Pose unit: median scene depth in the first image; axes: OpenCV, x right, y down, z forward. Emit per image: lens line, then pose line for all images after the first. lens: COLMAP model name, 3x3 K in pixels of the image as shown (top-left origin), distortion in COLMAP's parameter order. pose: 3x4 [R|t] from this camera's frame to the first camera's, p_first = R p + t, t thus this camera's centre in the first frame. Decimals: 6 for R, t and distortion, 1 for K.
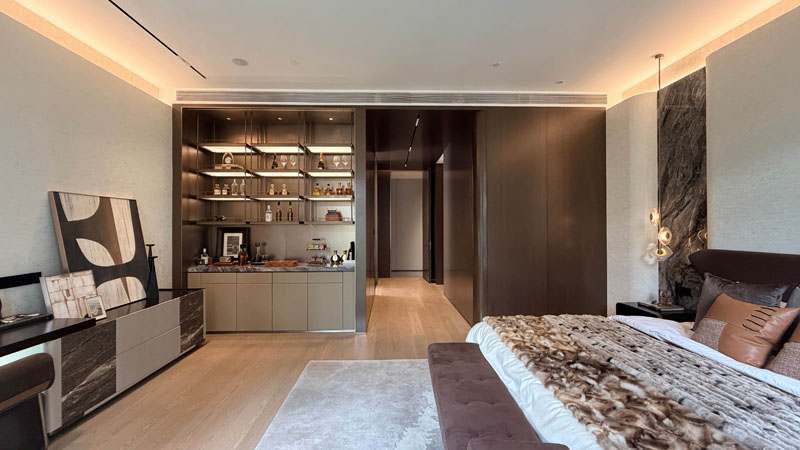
lens RADIAL K [[316.0, 0, 389.5], [0, 316.0, 224.1], [0, 0, 1]] dist [-0.000339, 0.000153]
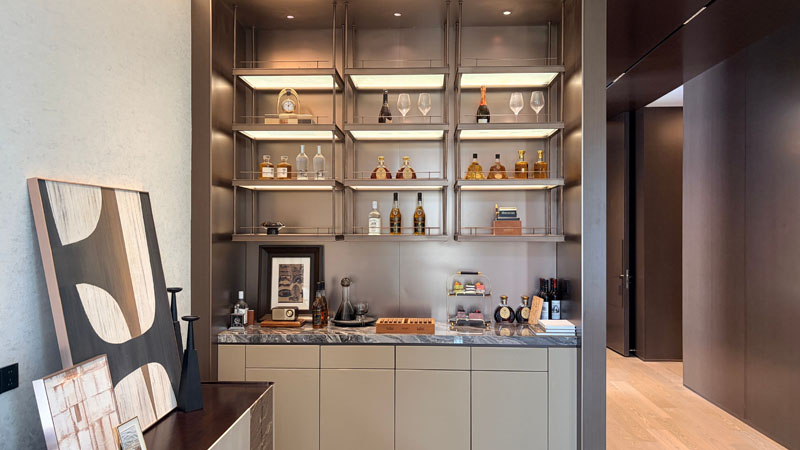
lens RADIAL K [[601.1, 0, 402.6], [0, 601.1, 227.9], [0, 0, 1]] dist [0.071829, -0.087381]
pose [[0.997764, 0.003446, -0.066749, -0.284026], [-0.003285, 0.999991, 0.002533, -0.021067], [0.066757, -0.002308, 0.997767, 0.108790]]
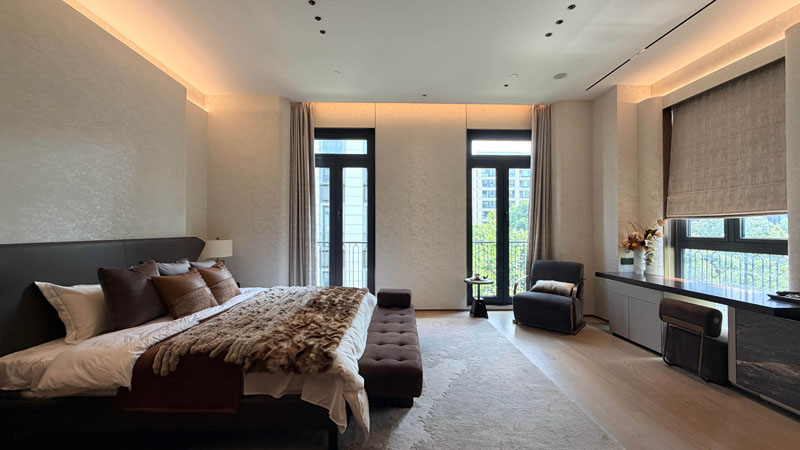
lens RADIAL K [[380.9, 0, 400.0], [0, 380.9, 225.0], [0, 0, 1]] dist [0.001022, 0.000387]
pose [[-0.999898, 0.007828, -0.011988, 0.101897], [0.008020, 0.999839, -0.016077, 0.029767], [0.011860, -0.016172, -0.999799, 1.087847]]
